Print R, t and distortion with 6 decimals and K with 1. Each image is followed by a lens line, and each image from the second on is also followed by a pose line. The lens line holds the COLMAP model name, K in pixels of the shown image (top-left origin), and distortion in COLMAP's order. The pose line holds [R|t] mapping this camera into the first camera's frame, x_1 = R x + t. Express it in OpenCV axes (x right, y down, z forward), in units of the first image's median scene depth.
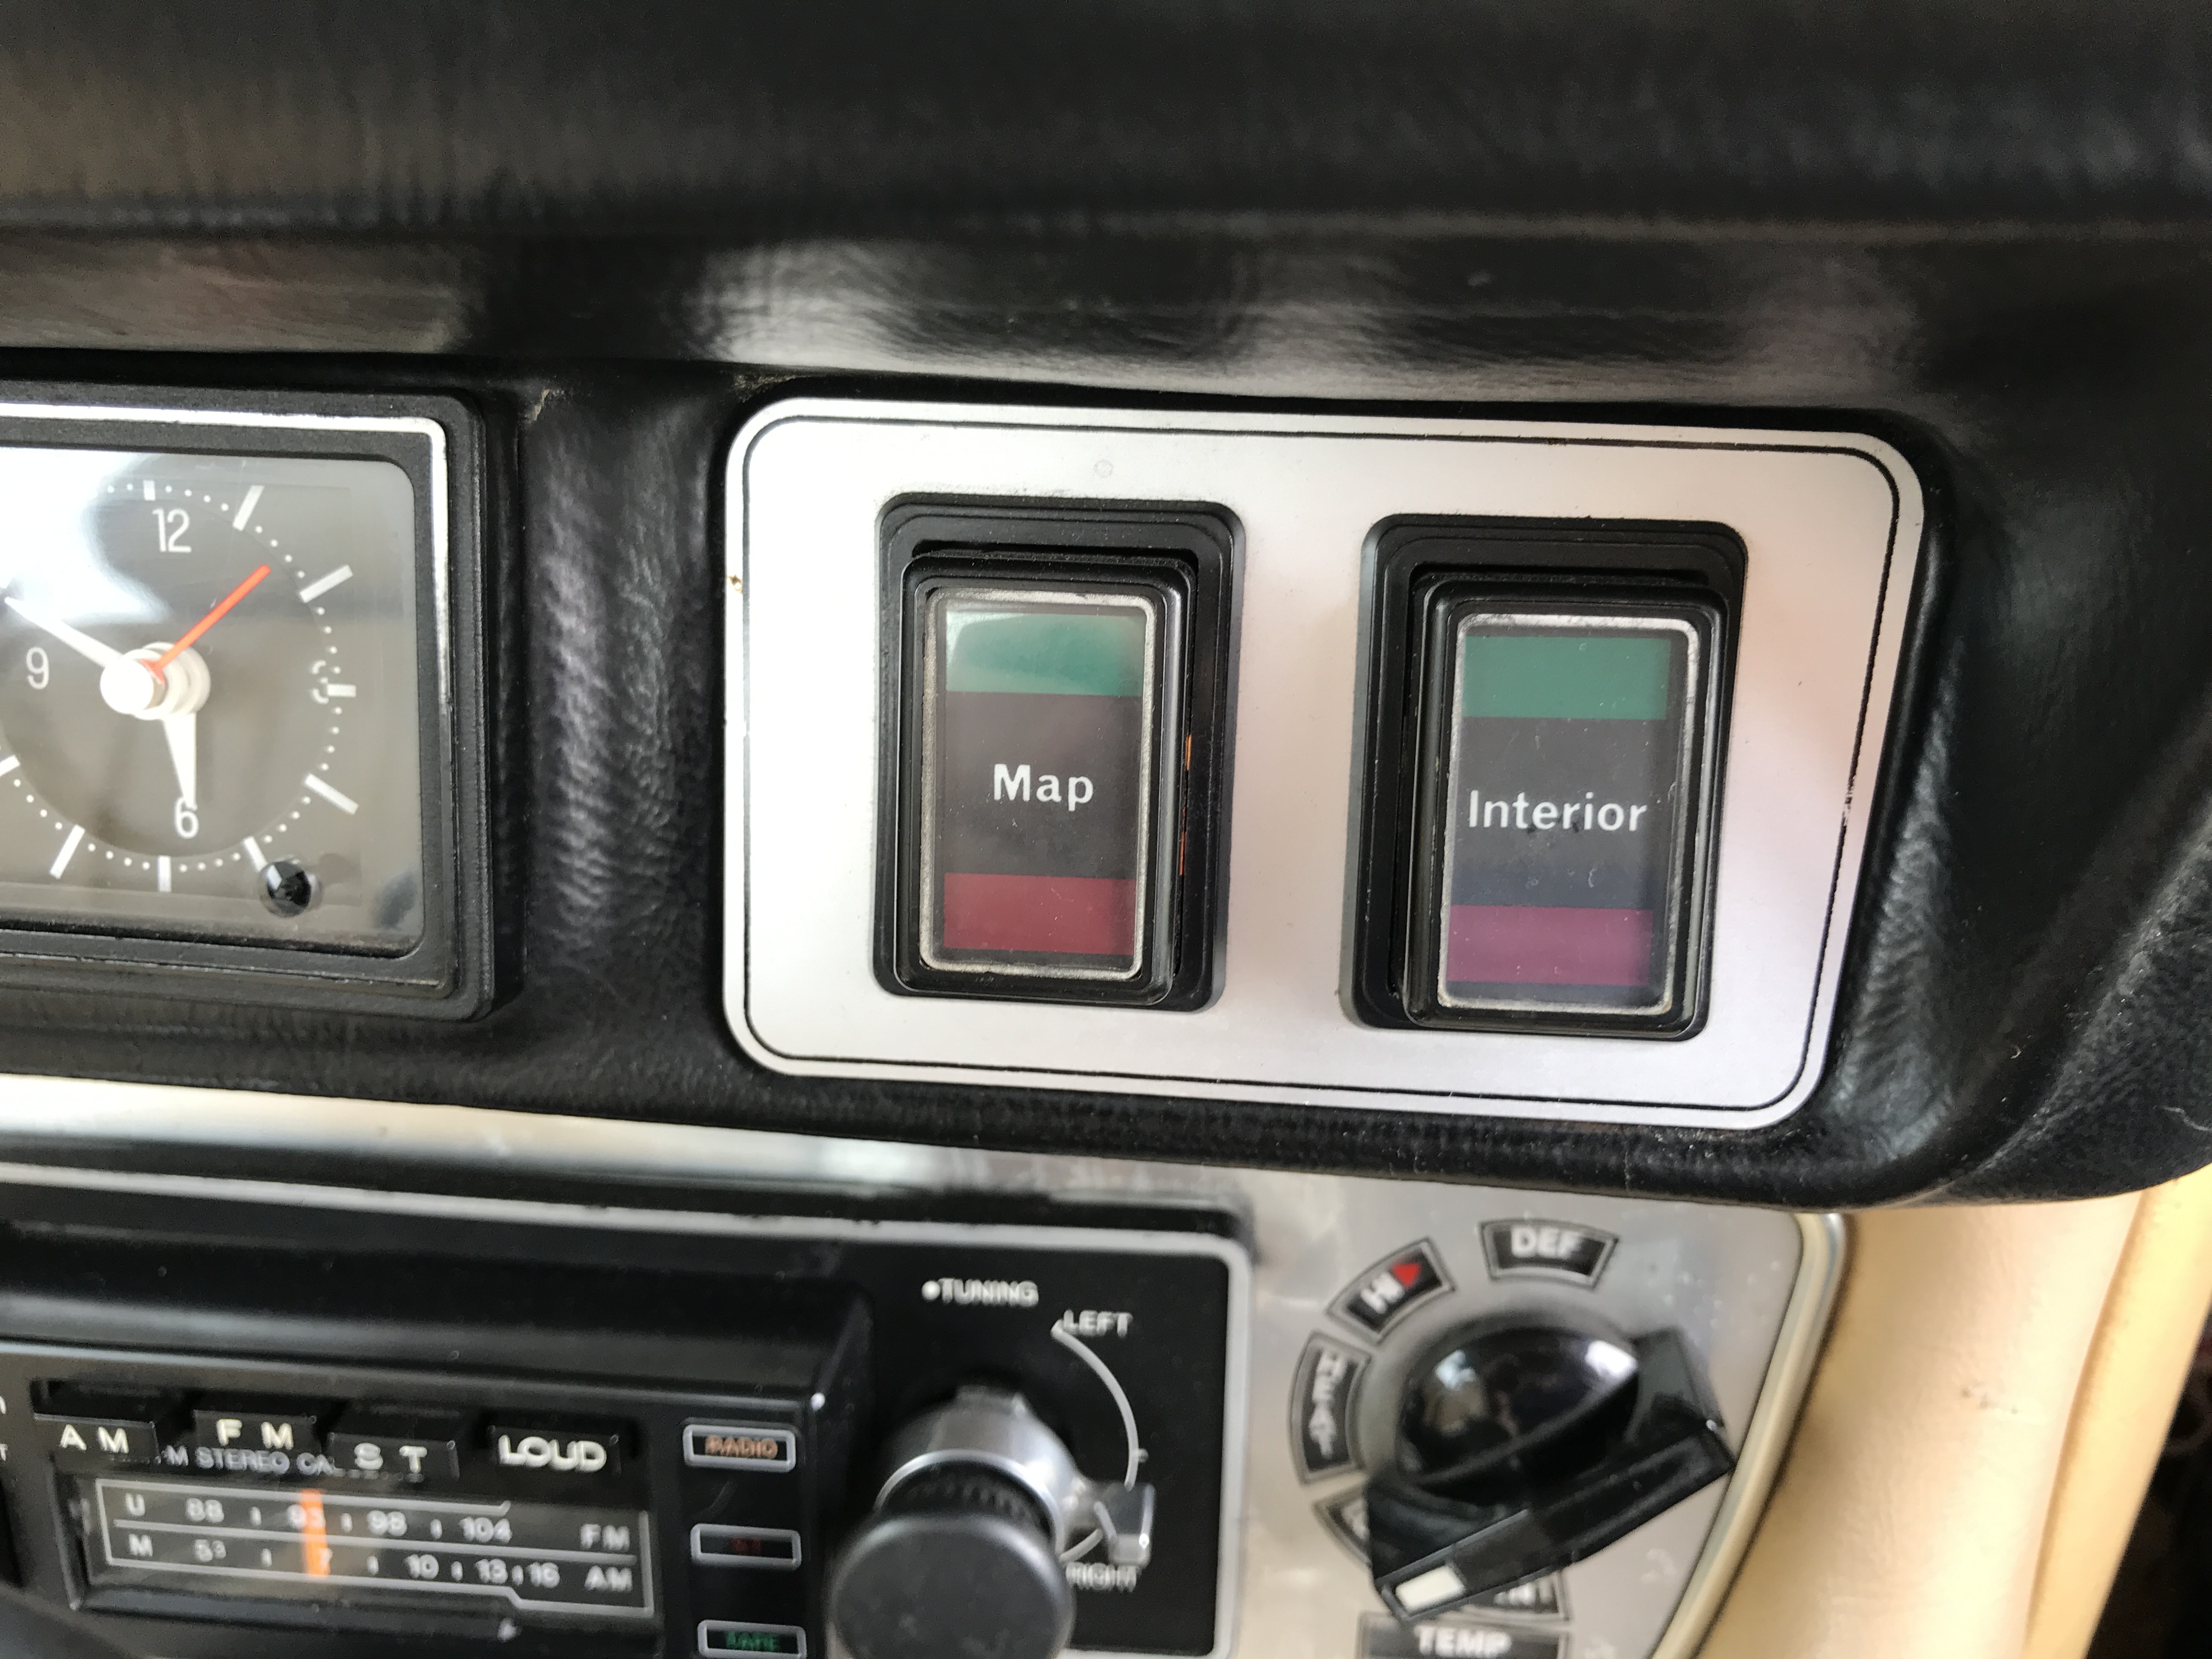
lens RADIAL K [[1852.4, 0, 1109.6], [0, 1852.4, 788.3], [0, 0, 1]] dist [-0.010277, -0.005626]
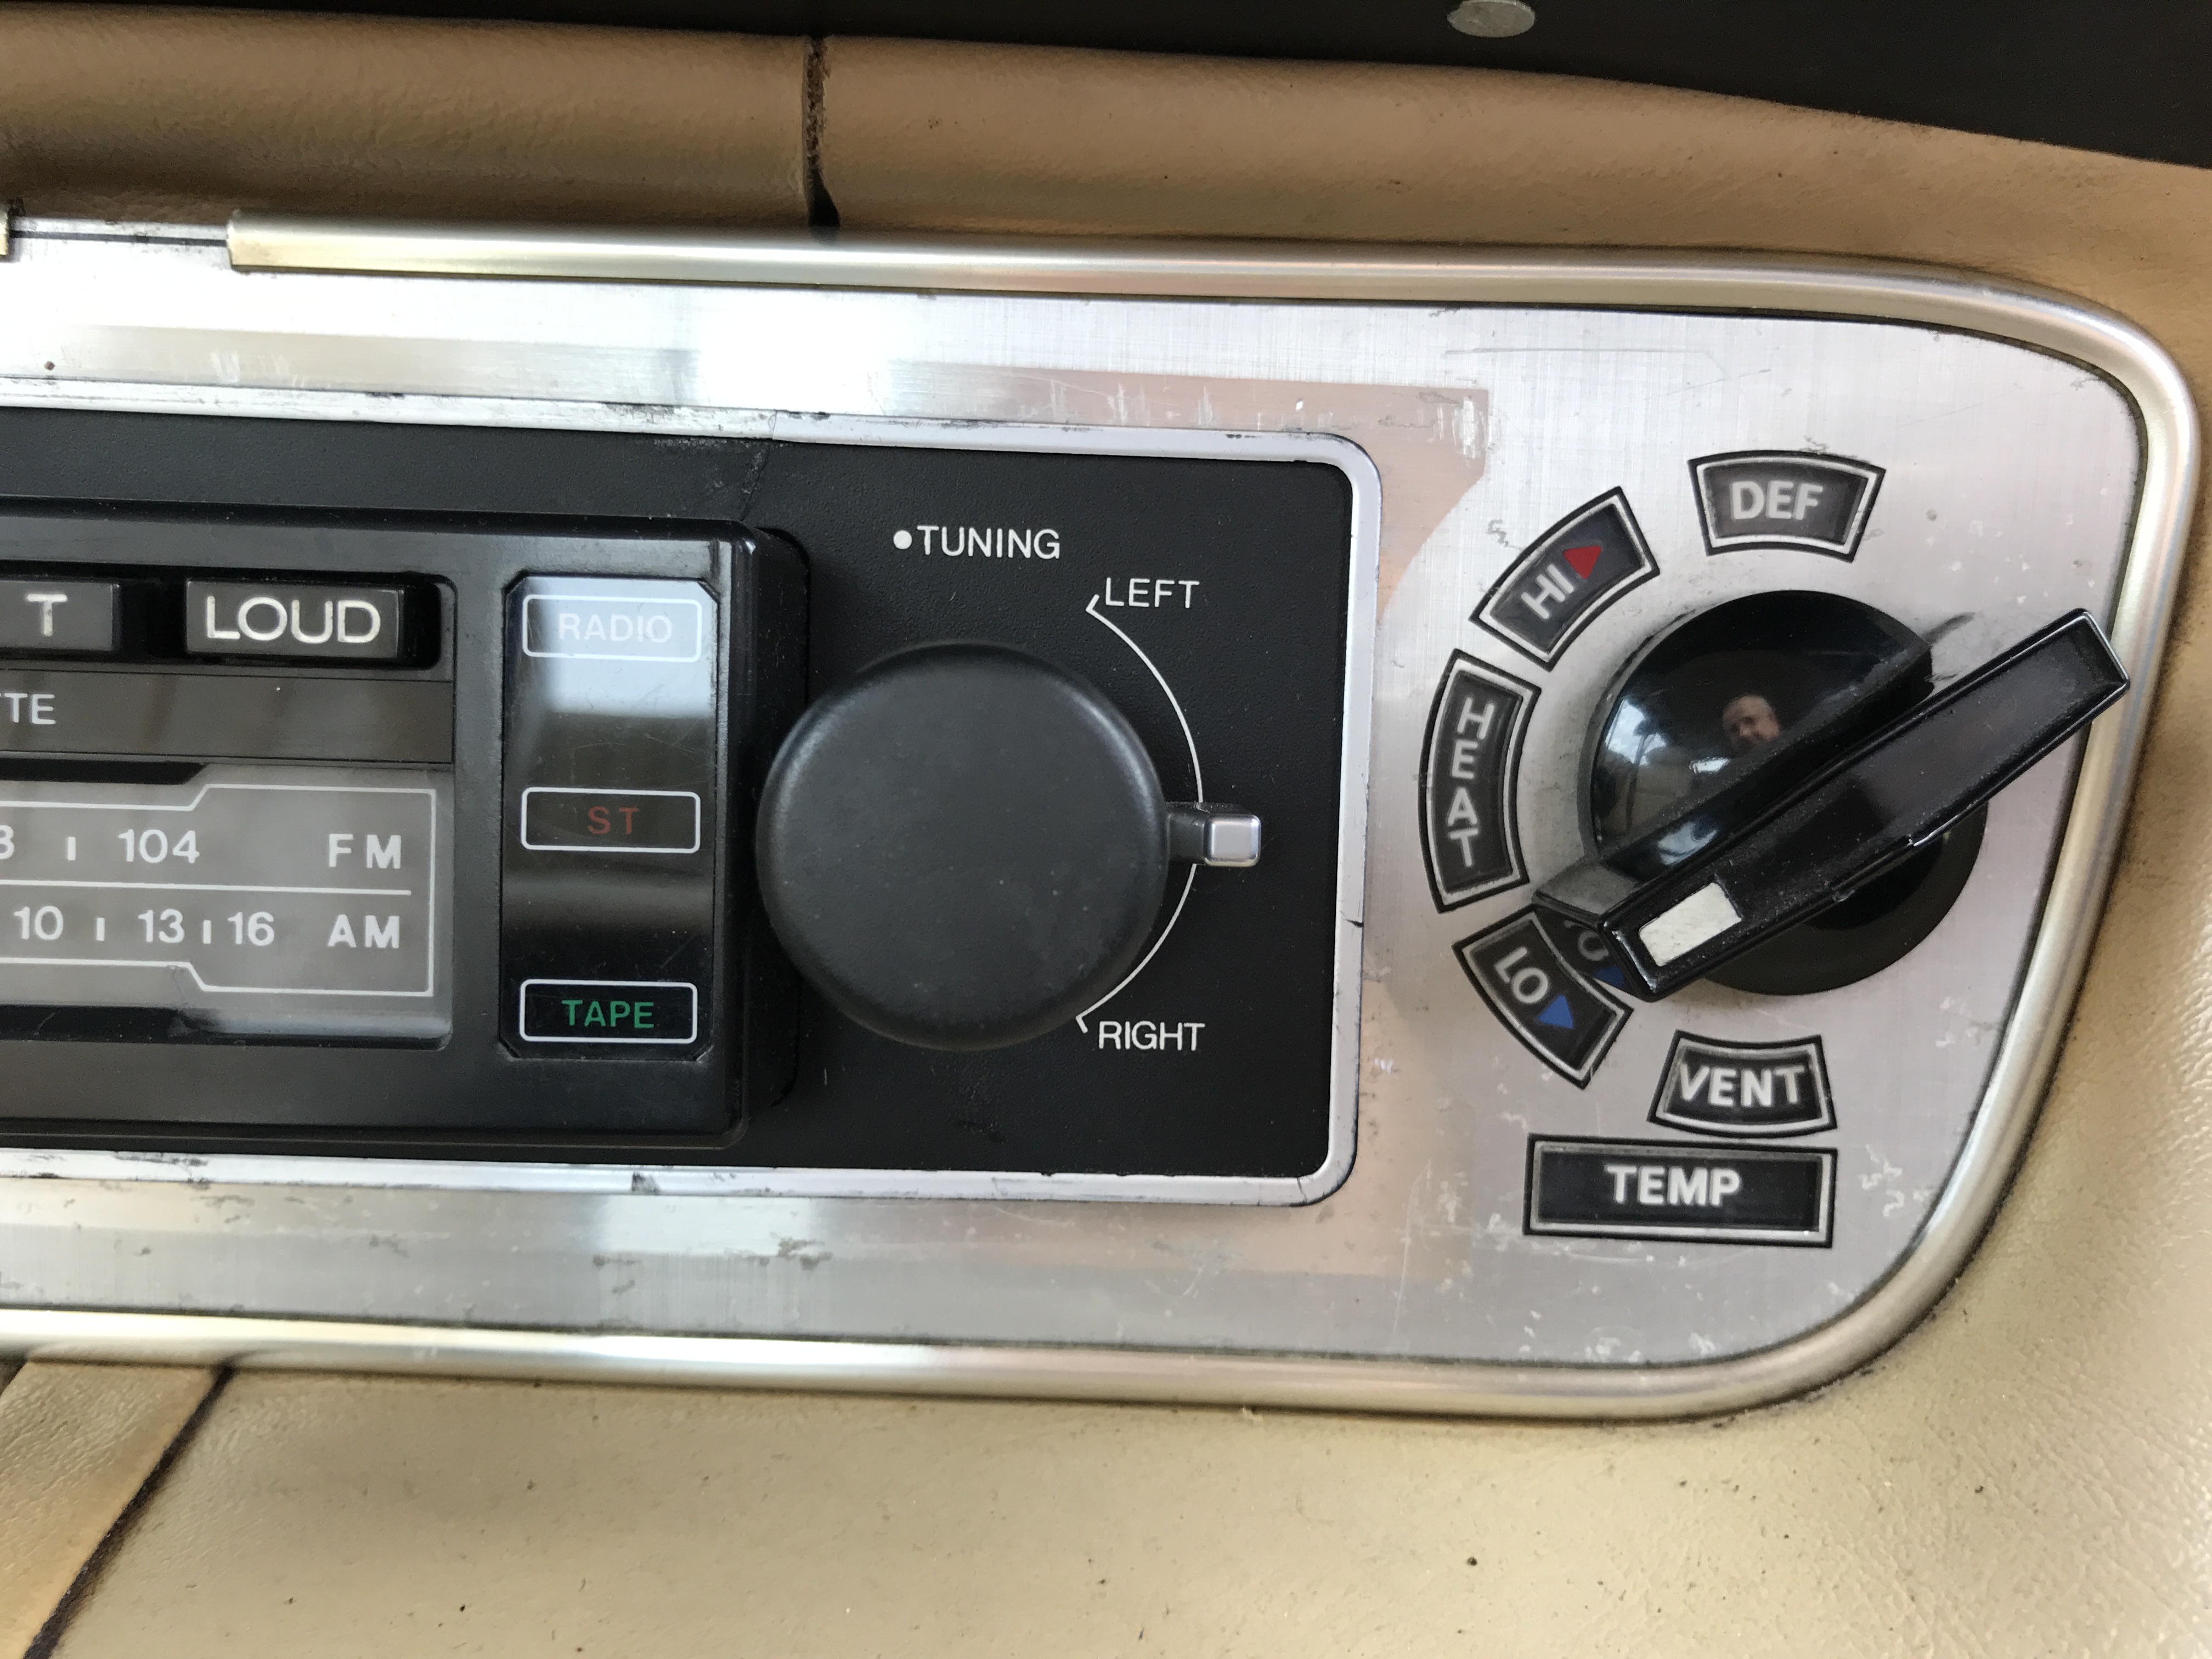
lens RADIAL K [[1938.9, 0, 1109.3], [0, 1938.9, 830.3], [0, 0, 1]] dist [0.130201, -0.436731]
pose [[0.991564, 0.011545, 0.129104, -0.113965], [0.016179, 0.977211, -0.211651, 0.533208], [-0.128606, 0.211954, 0.968781, 0.347429]]
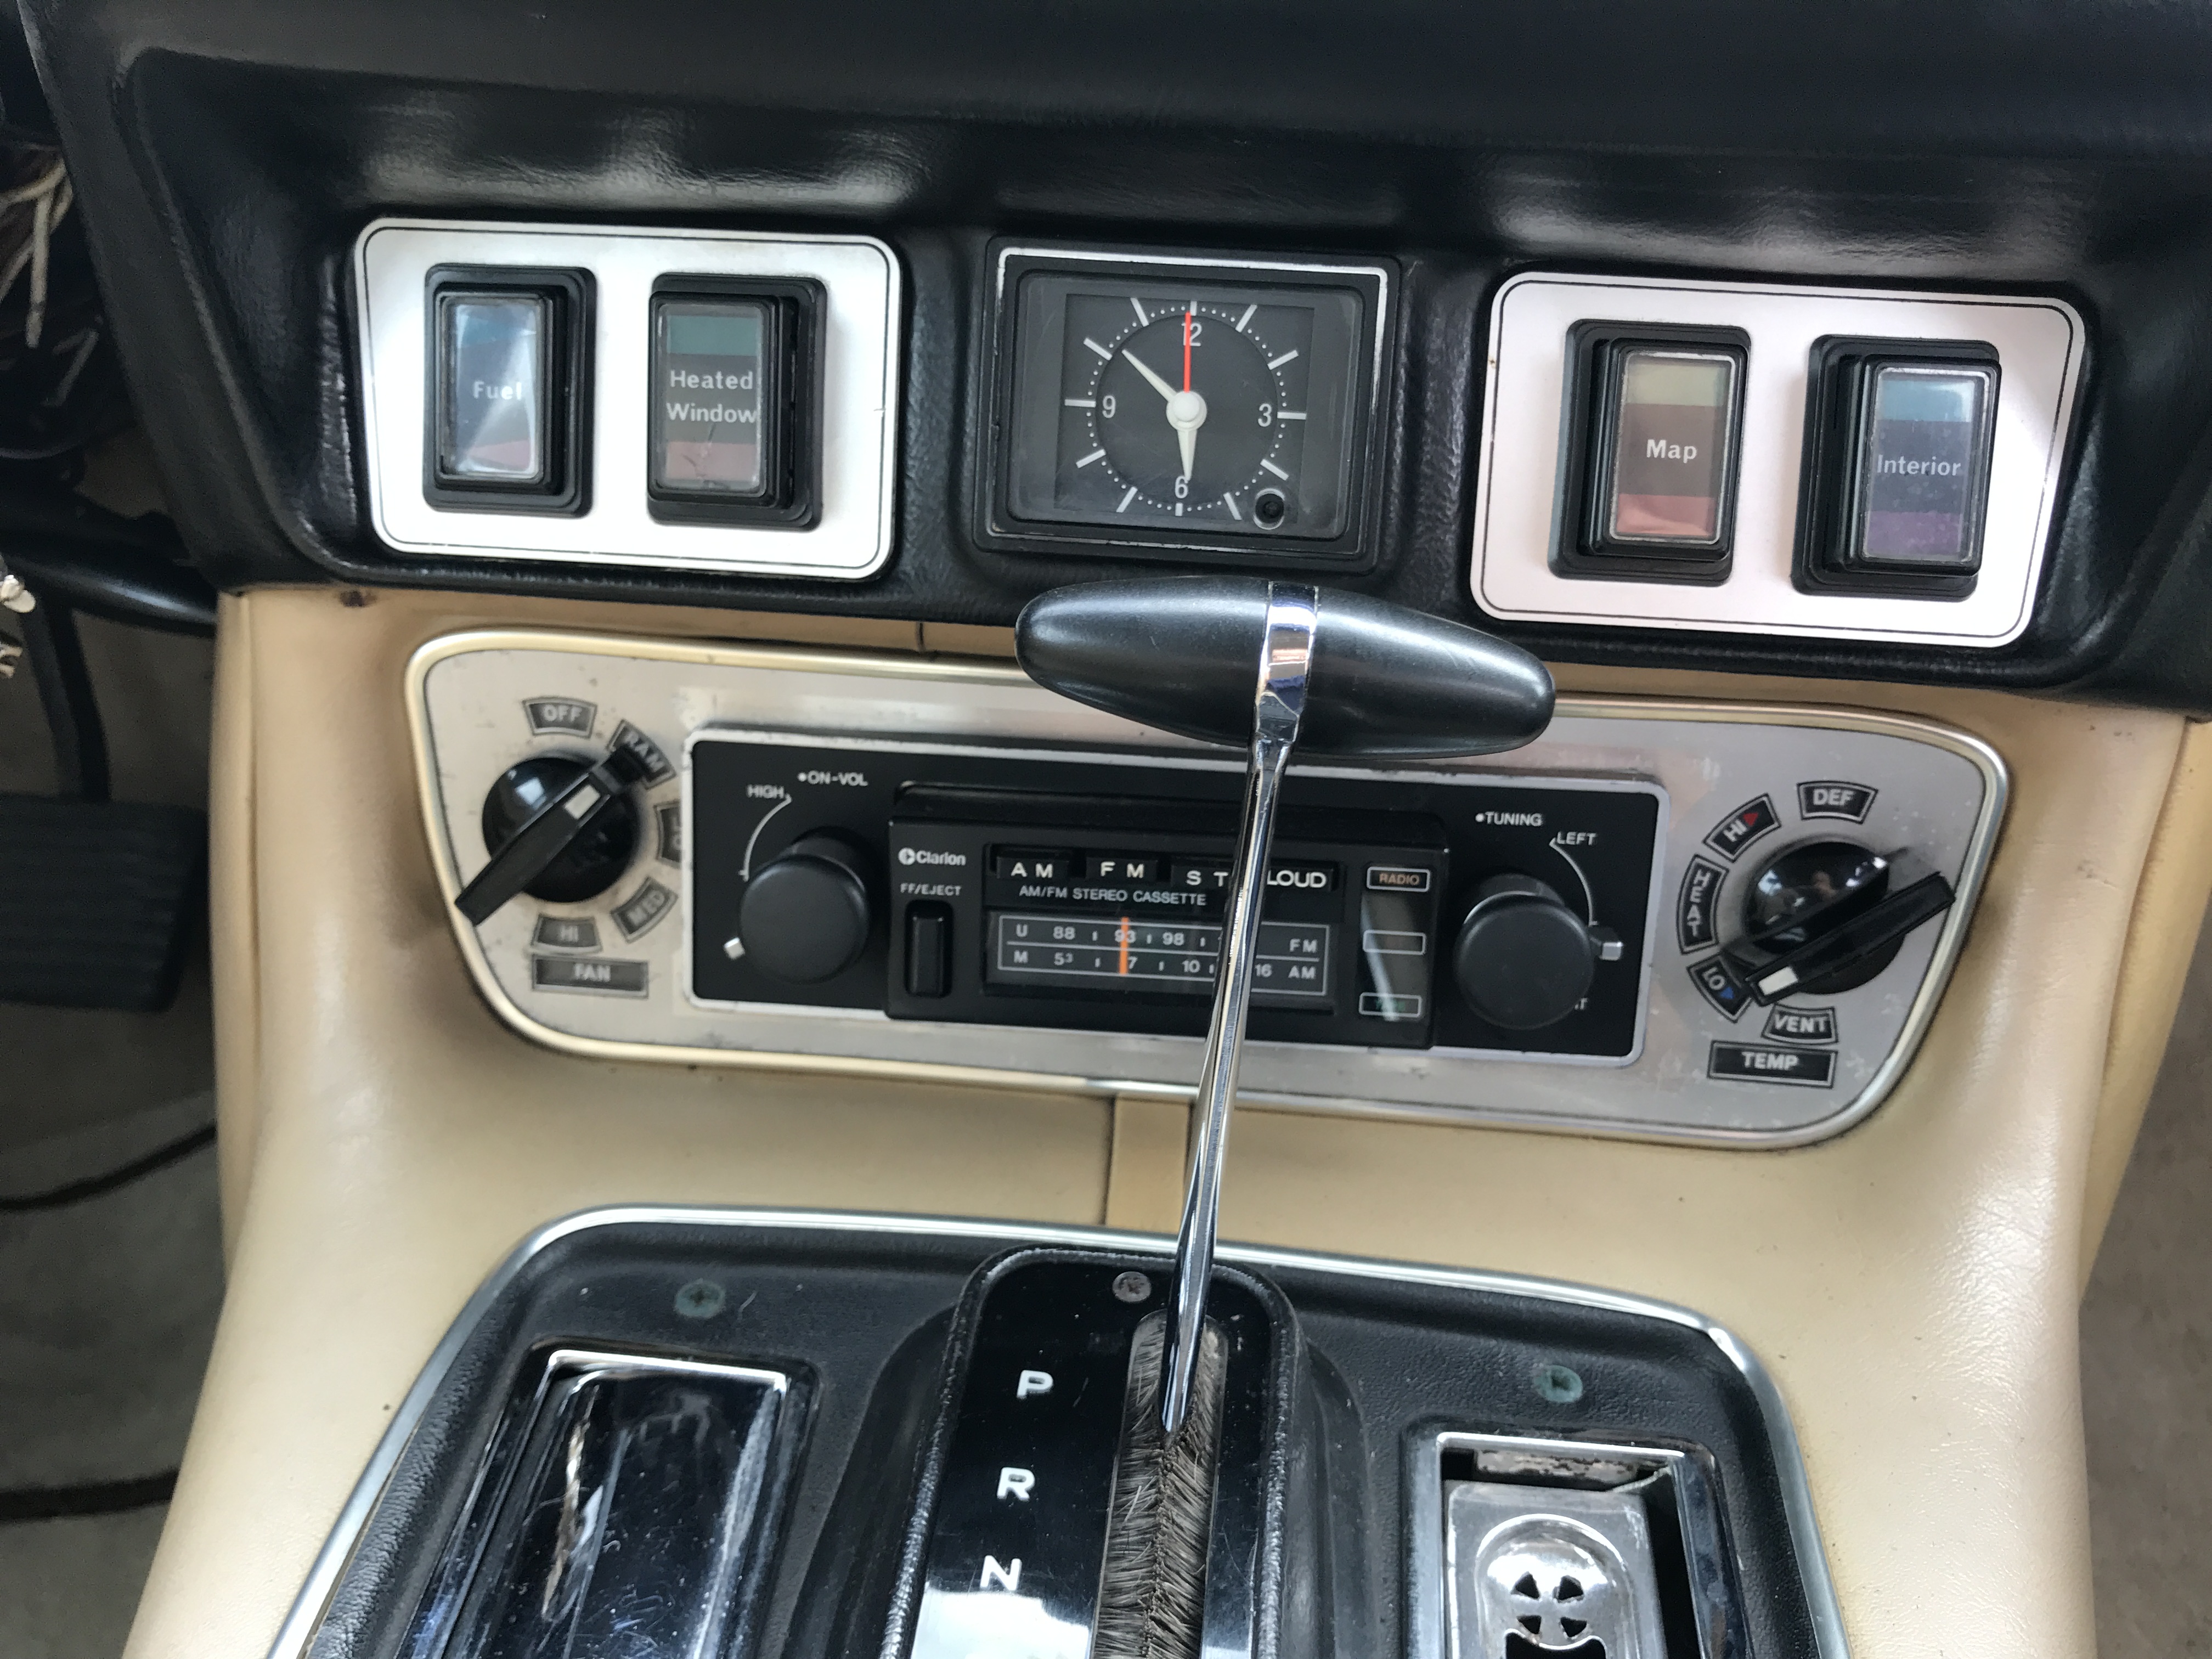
lens RADIAL K [[1877.7, 0, 1101.0], [0, 1877.7, 829.1], [0, 0, 1]] dist [0.042105, -0.100396]
pose [[0.999461, 0.020034, 0.025995, -0.507636], [-0.019124, 0.999211, -0.034800, 0.357720], [-0.026672, 0.034284, 0.999056, -0.761295]]
